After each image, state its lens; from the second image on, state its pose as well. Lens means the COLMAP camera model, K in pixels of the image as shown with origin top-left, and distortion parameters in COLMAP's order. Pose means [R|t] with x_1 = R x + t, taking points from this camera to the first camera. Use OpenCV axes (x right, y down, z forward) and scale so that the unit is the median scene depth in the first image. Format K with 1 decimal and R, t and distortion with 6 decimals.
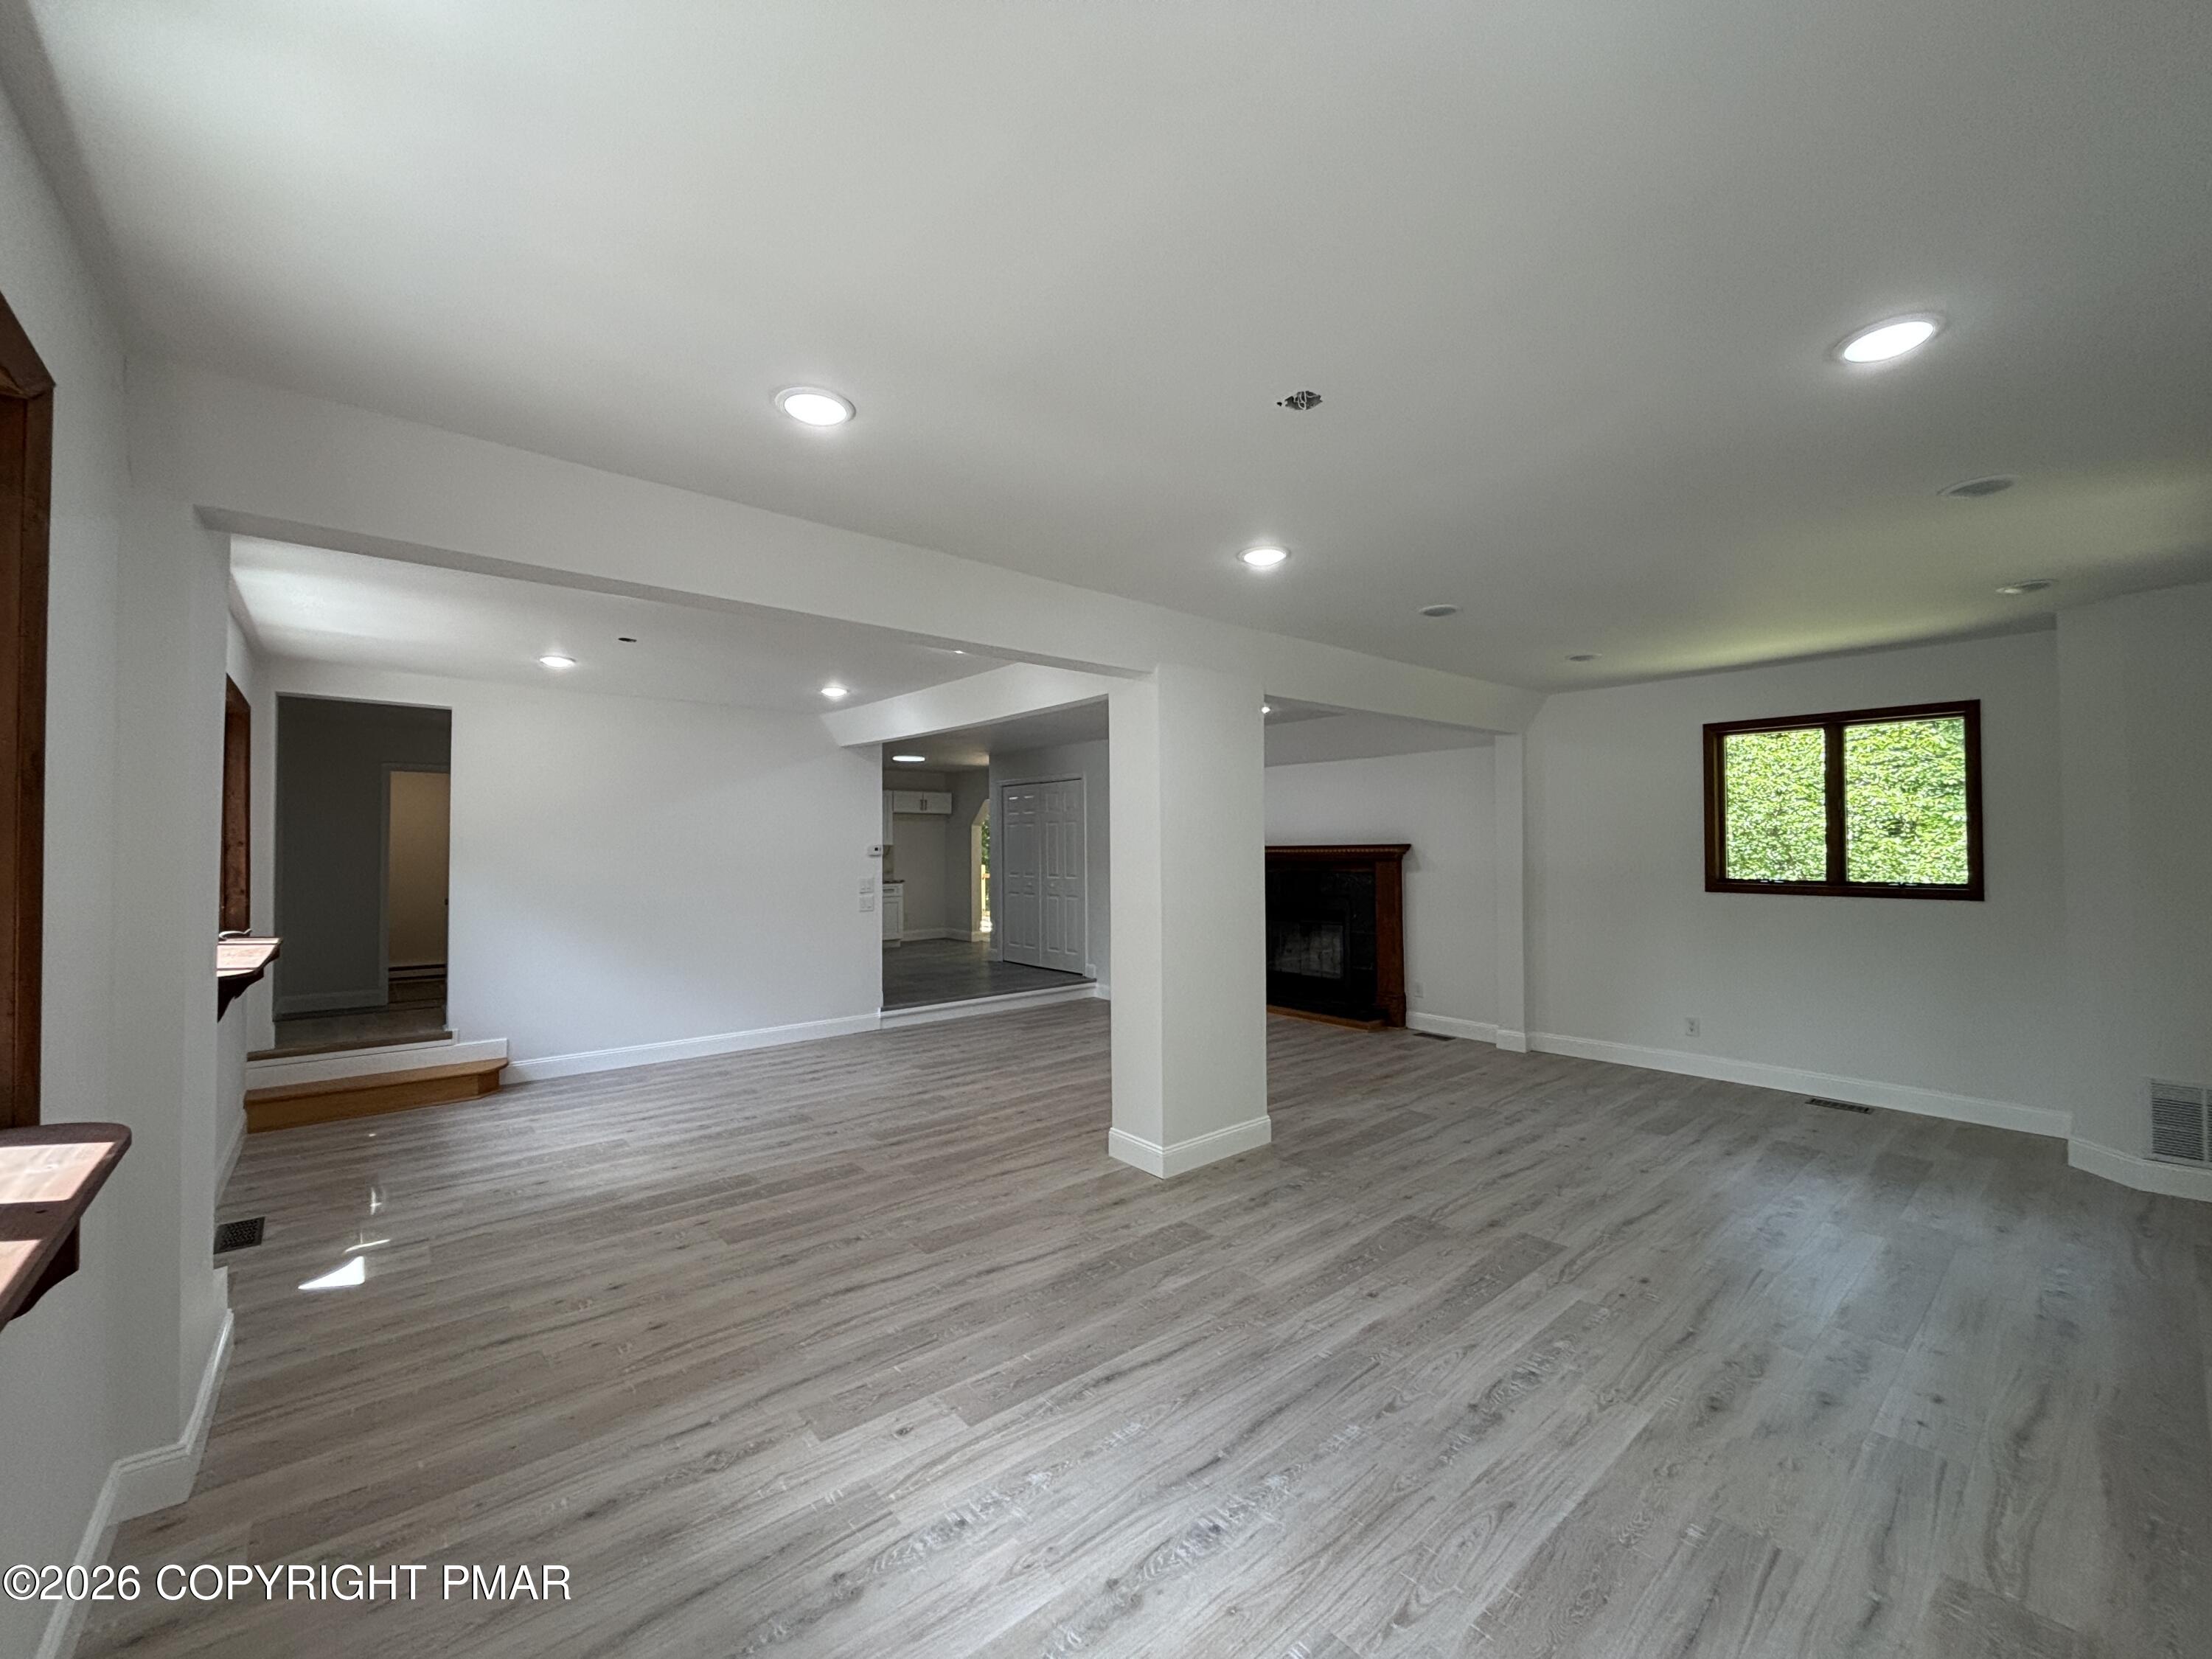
lens RADIAL K [[886.0, 0, 1099.7], [0, 886.0, 835.5], [0, 0, 1]] dist [0.005142, -0.001567]
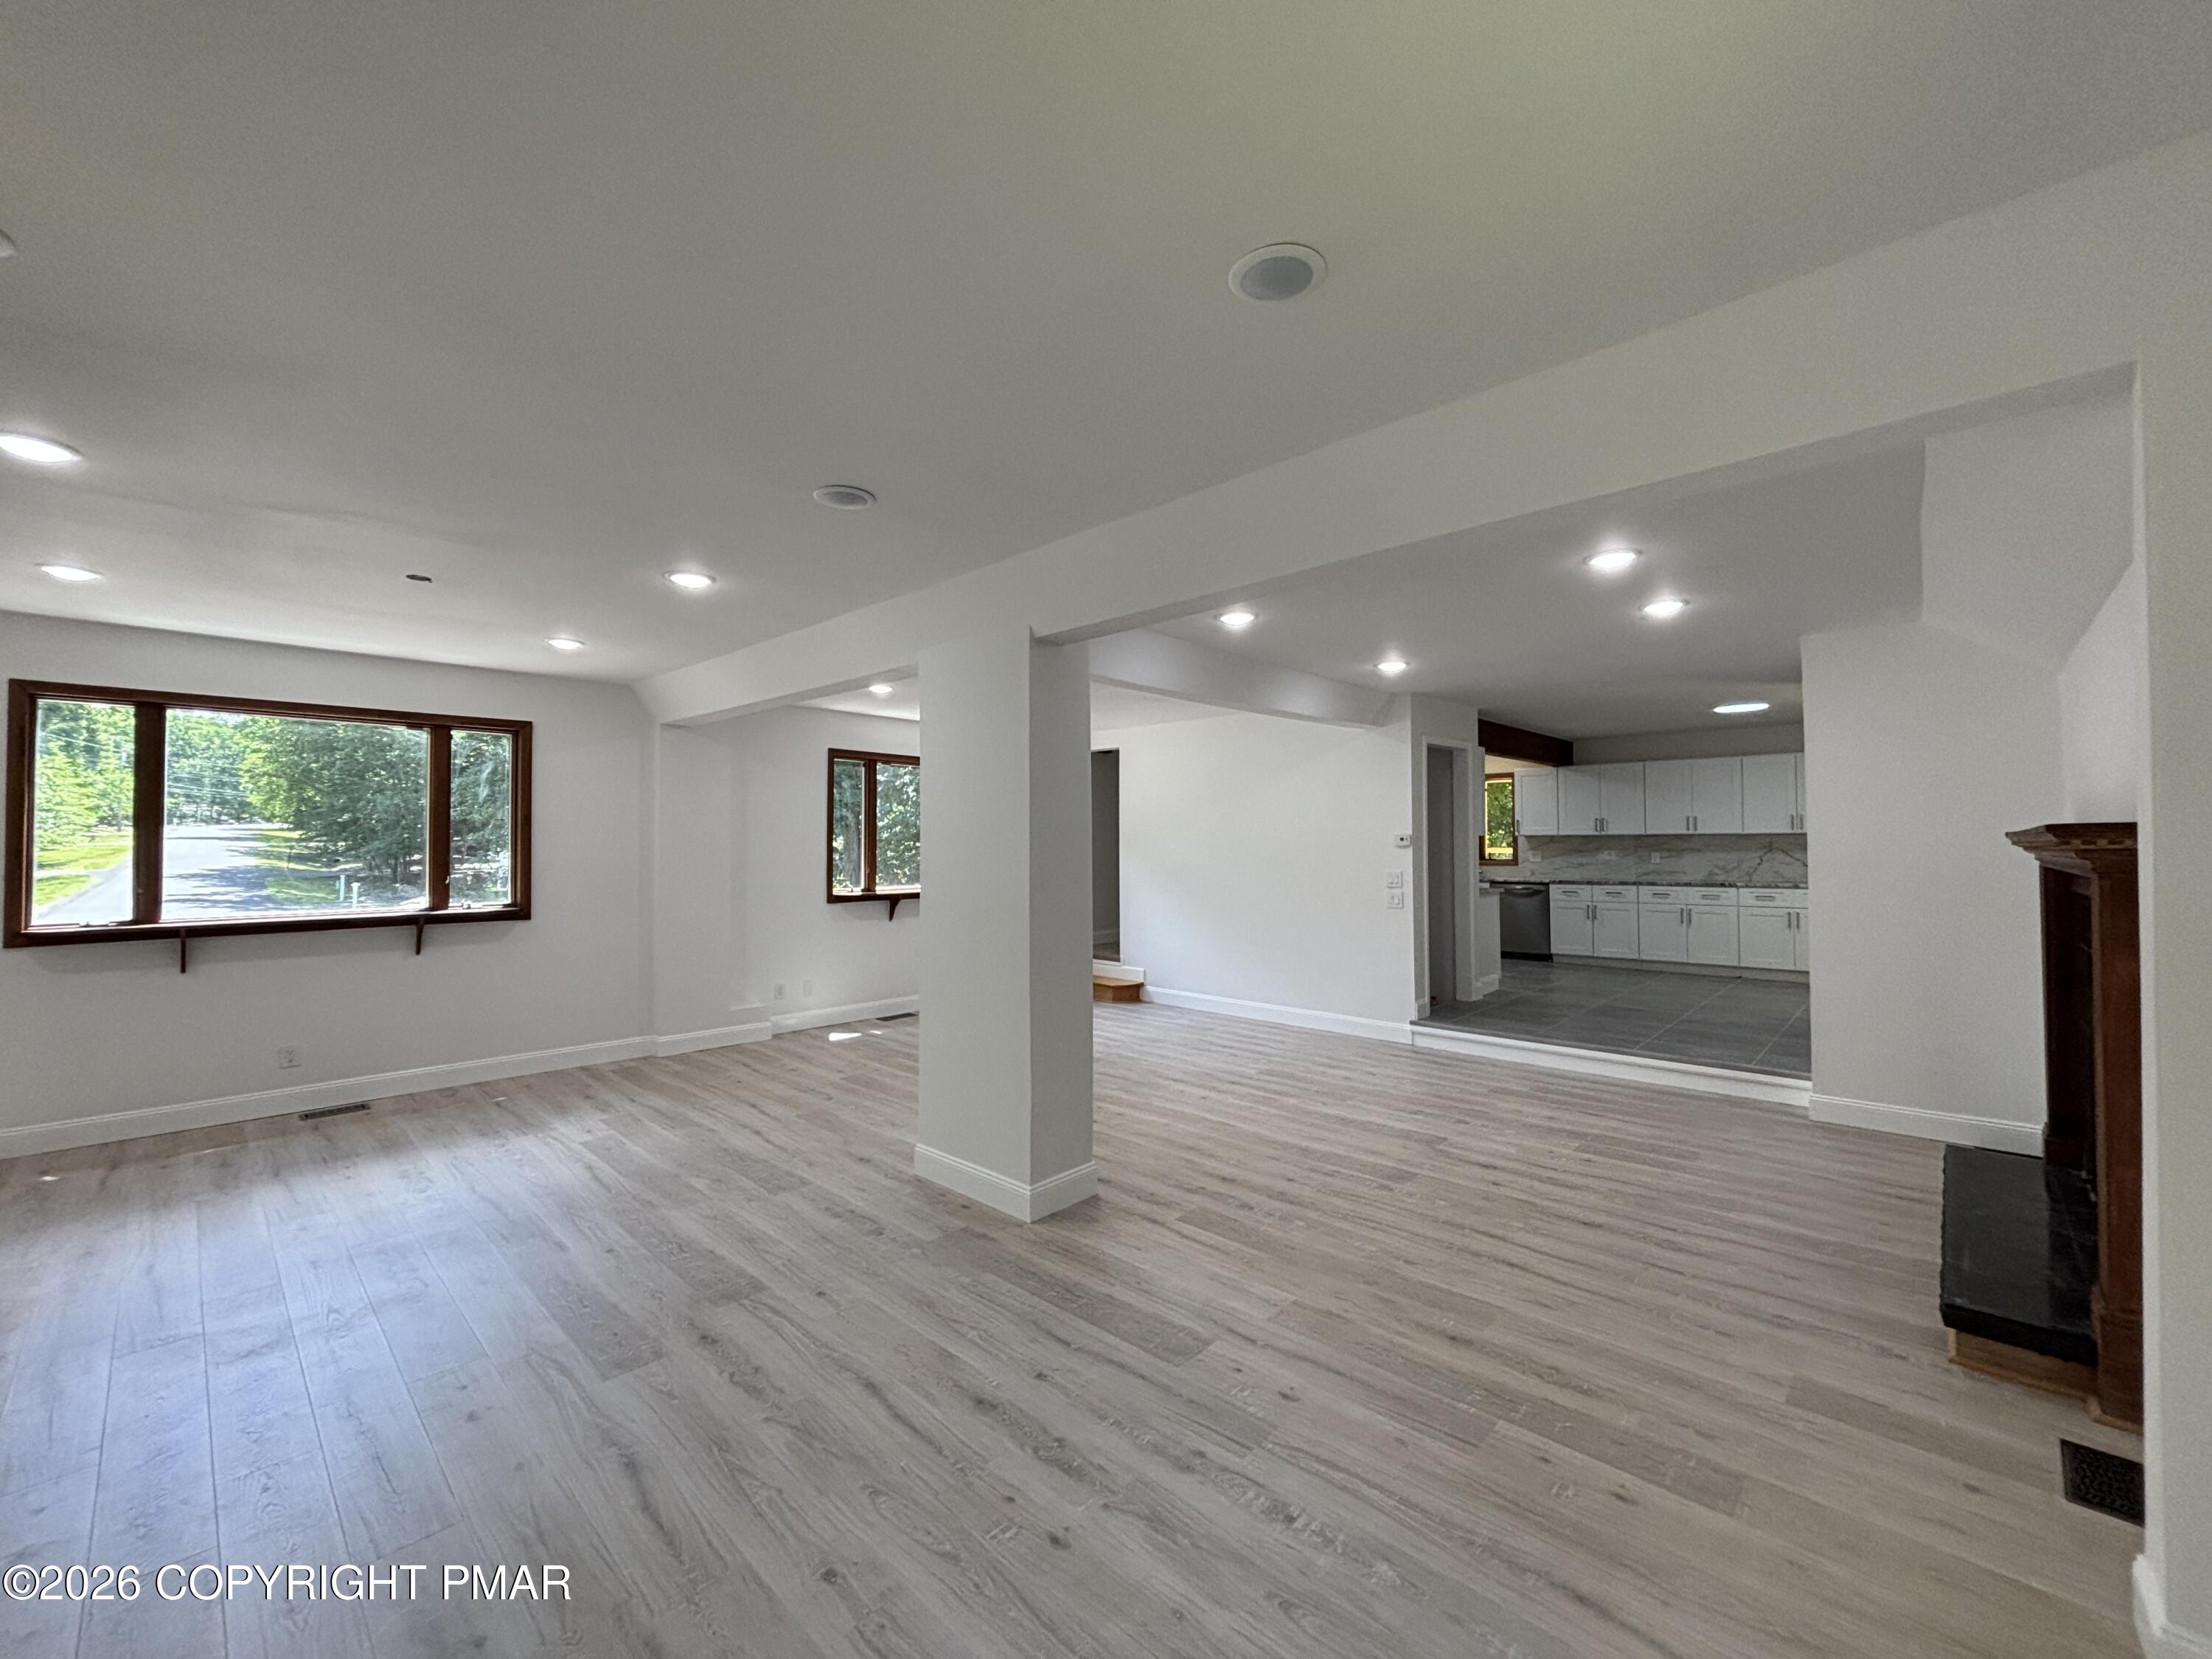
lens RADIAL K [[886.0, 0, 1109.0], [0, 886.0, 827.3], [0, 0, 1]] dist [0.005142, -0.001567]
pose [[0.110968, -0.013916, -0.993727, 0.938880], [0.019176, 0.999746, -0.011859, 0.013733], [0.993639, -0.017740, 0.111206, 0.958418]]
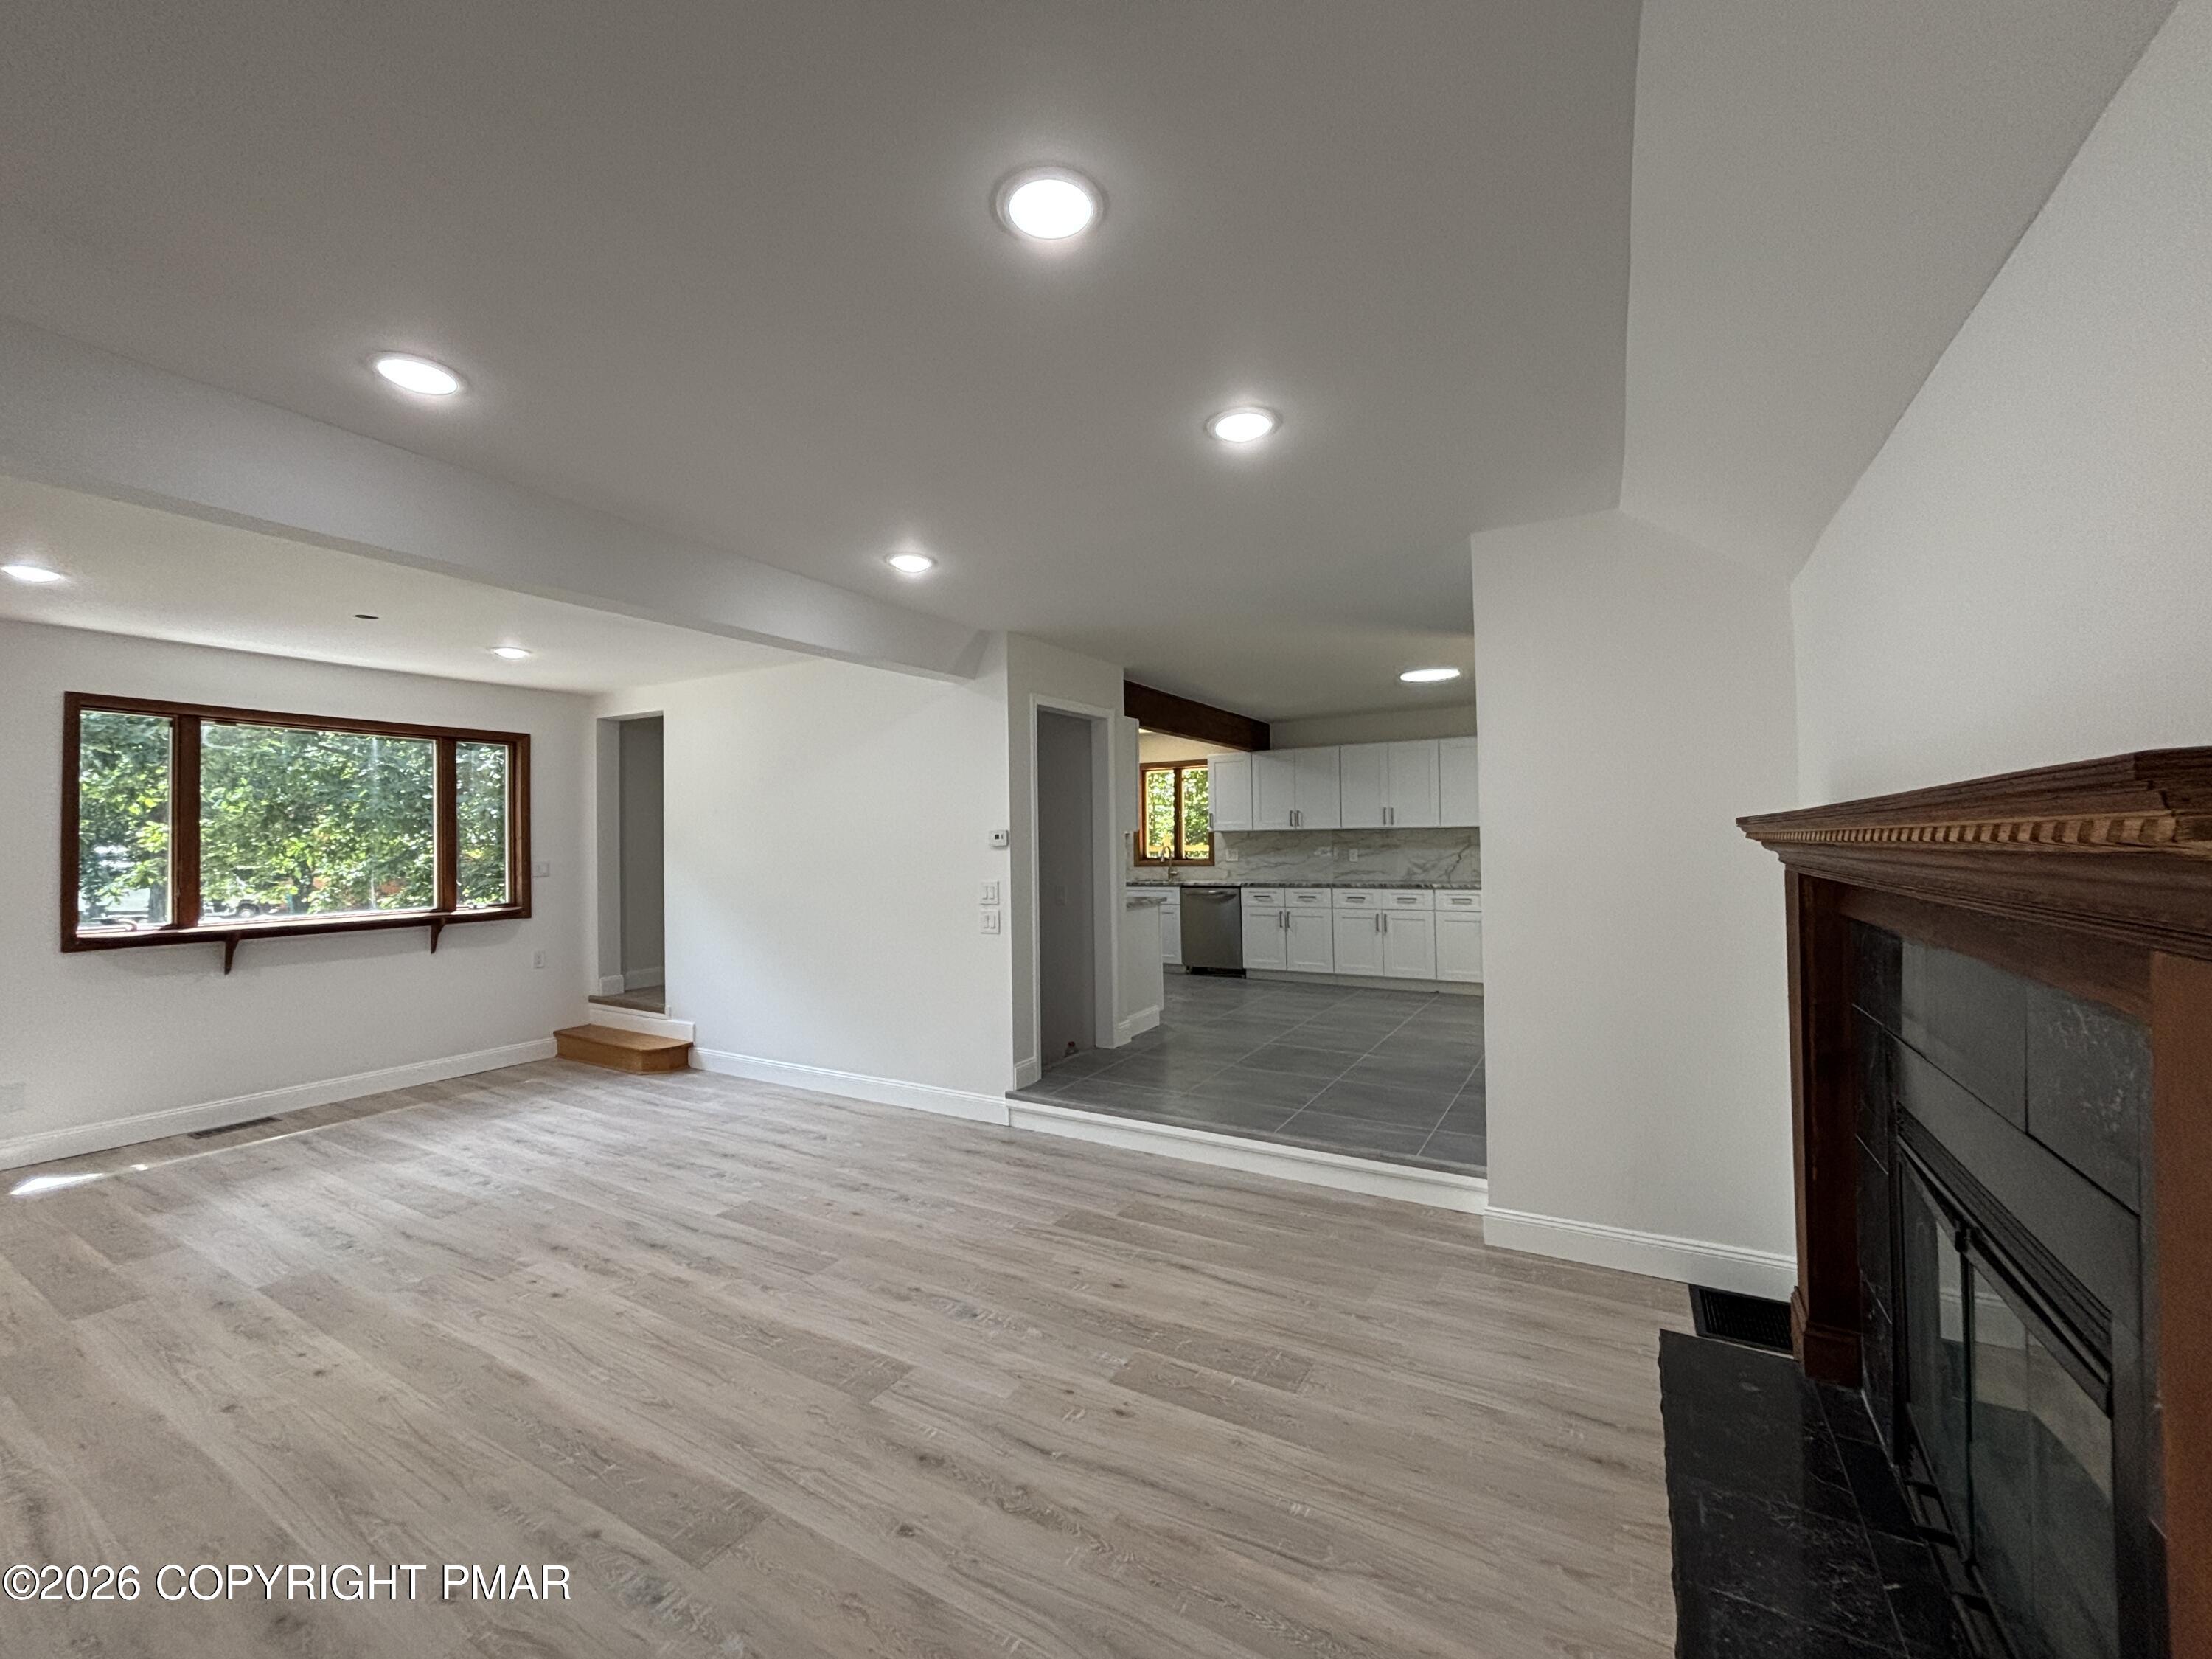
lens RADIAL K [[886.0, 0, 1101.0], [0, 886.0, 827.1], [0, 0, 1]] dist [0.005142, -0.001567]
pose [[0.328386, -0.015247, -0.944421, 0.575816], [0.027548, 0.999599, -0.006559, 0.023477], [0.944142, -0.023863, 0.328674, 1.358101]]
